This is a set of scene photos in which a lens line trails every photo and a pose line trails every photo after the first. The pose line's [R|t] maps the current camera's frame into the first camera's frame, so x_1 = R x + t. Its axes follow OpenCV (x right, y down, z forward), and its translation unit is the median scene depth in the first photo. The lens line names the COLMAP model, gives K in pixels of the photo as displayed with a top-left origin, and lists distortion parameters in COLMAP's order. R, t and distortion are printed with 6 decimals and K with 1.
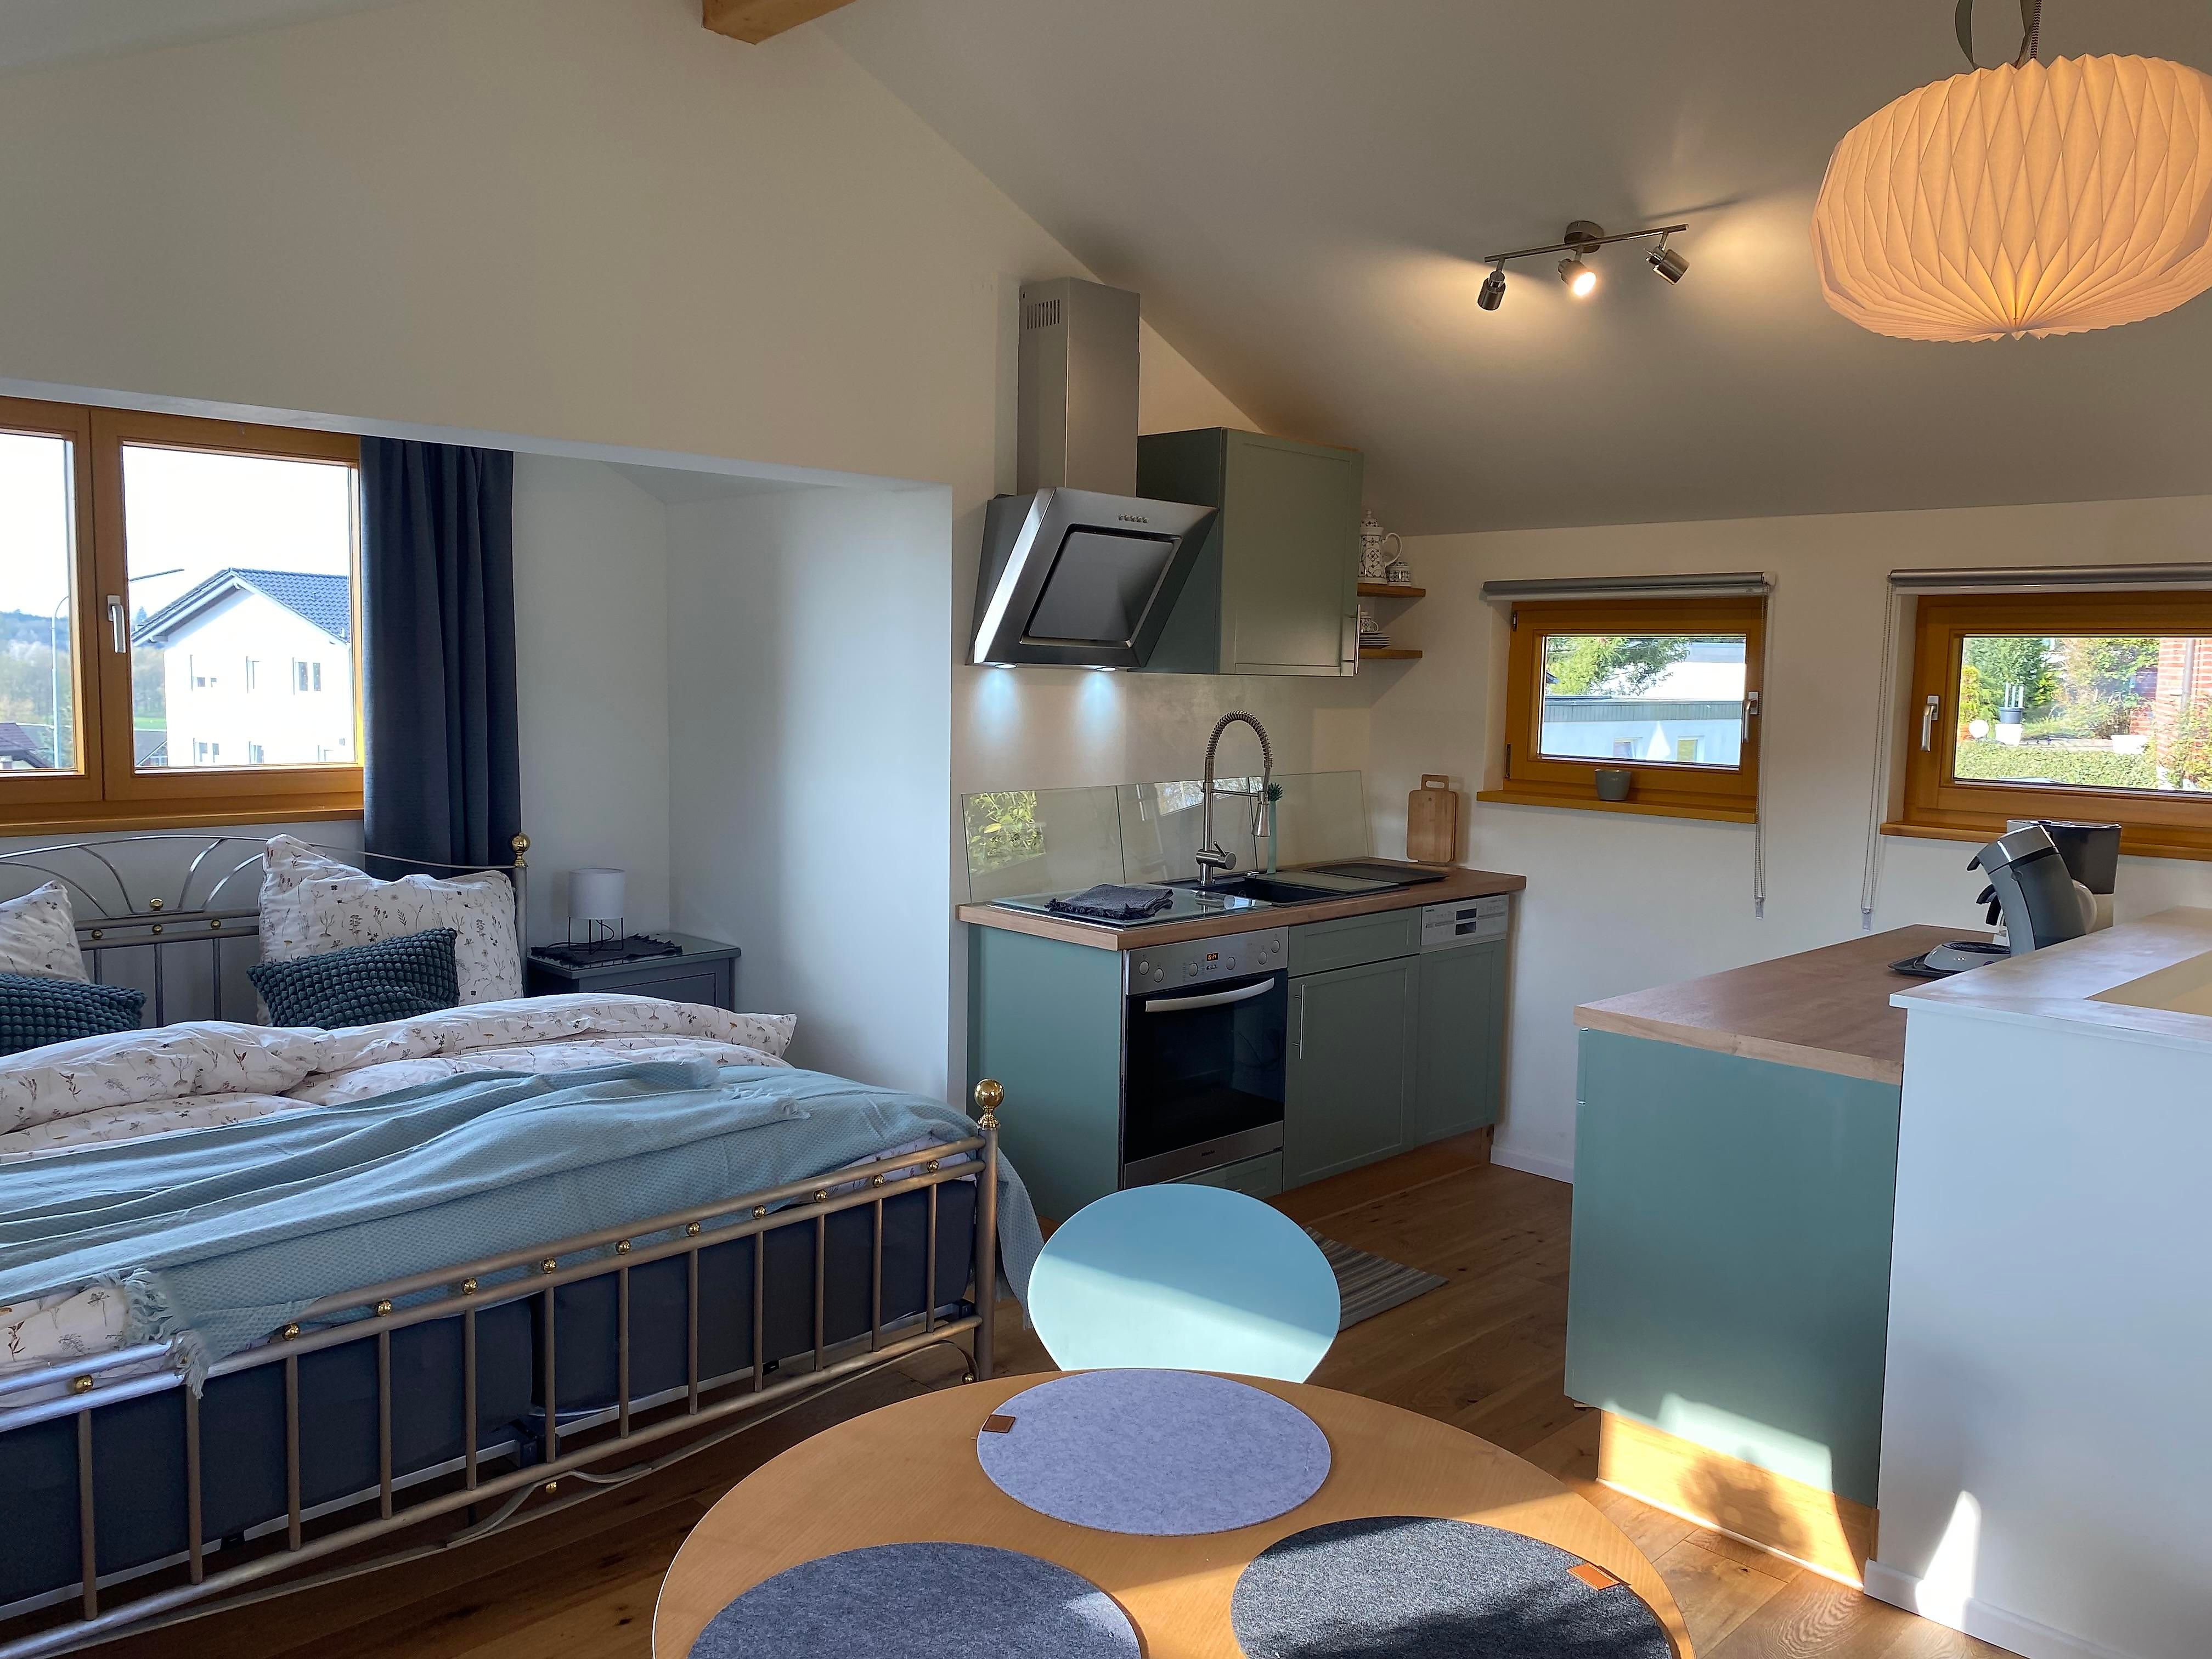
lens RADIAL K [[1677.6, 0, 1106.0], [0, 1677.6, 829.5], [0, 0, 1]] dist [-0.029016, 0.050980]
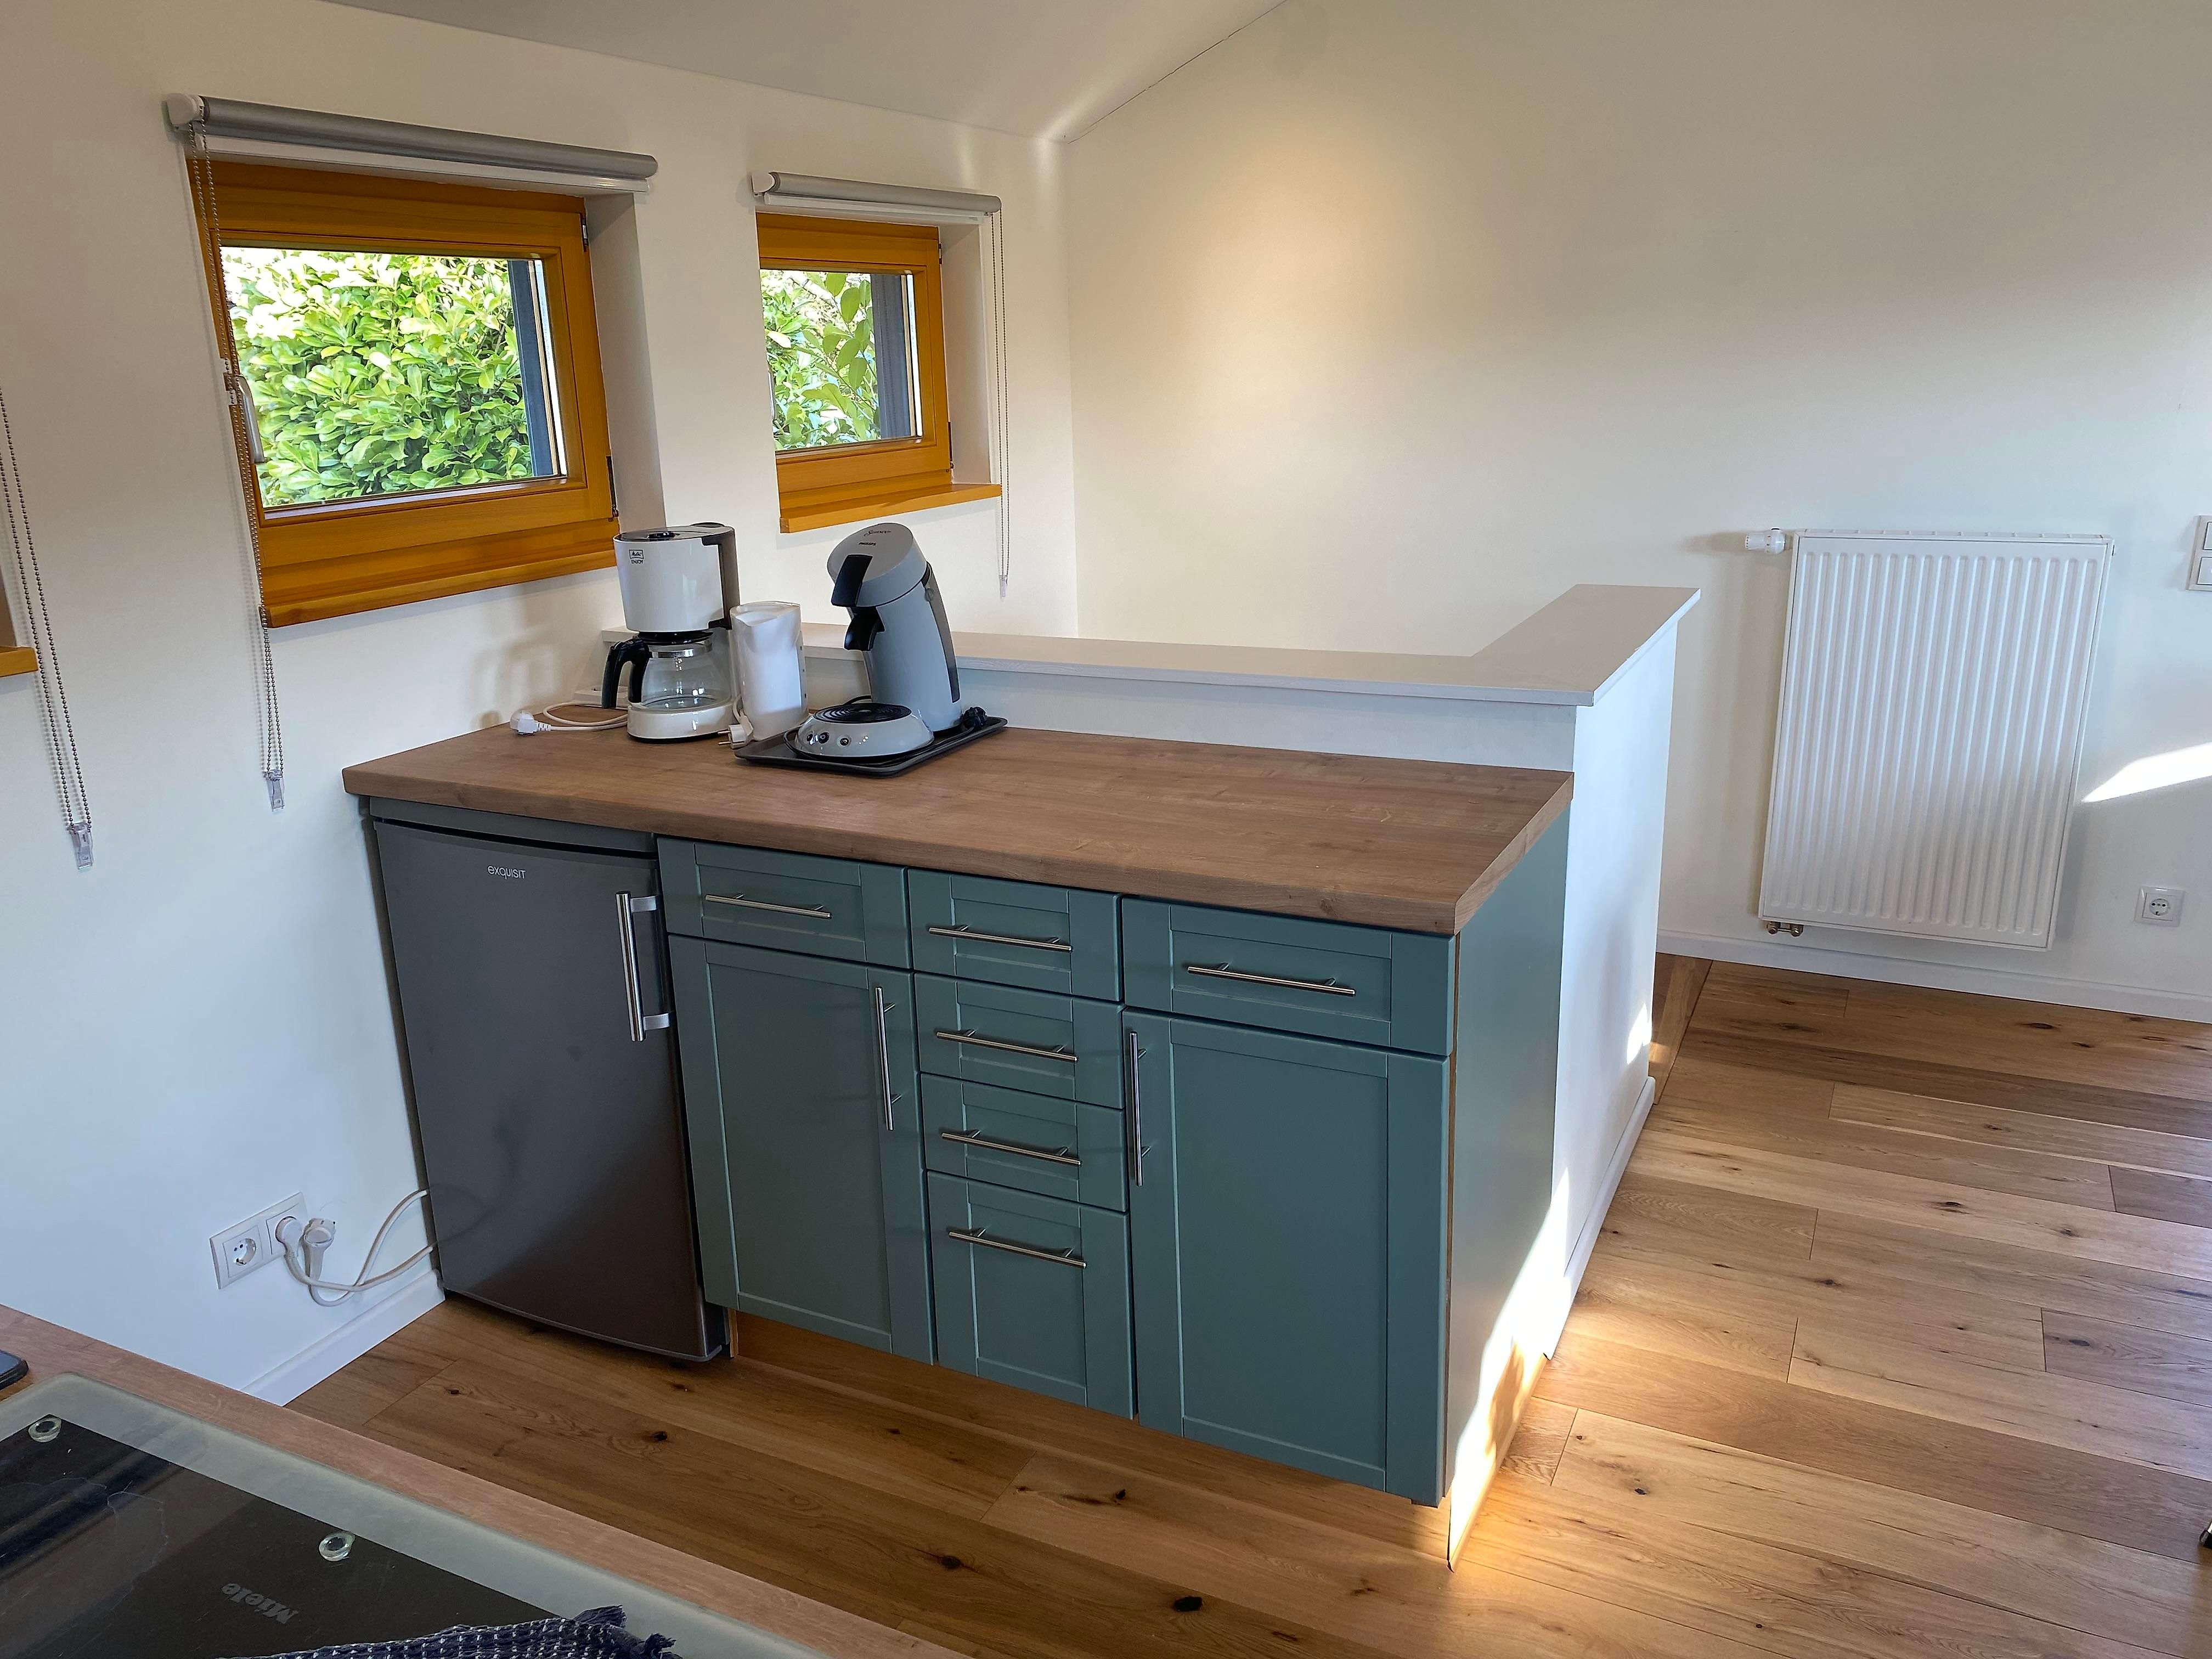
lens RADIAL K [[1687.2, 0, 1096.2], [0, 1687.2, 889.4], [0, 0, 1]] dist [0.003689, -0.053596]
pose [[-0.329848, -0.301923, 0.894451, -0.138281], [0.105003, 0.929864, 0.352599, -0.085627], [-0.938176, 0.210224, -0.275011, 0.964797]]
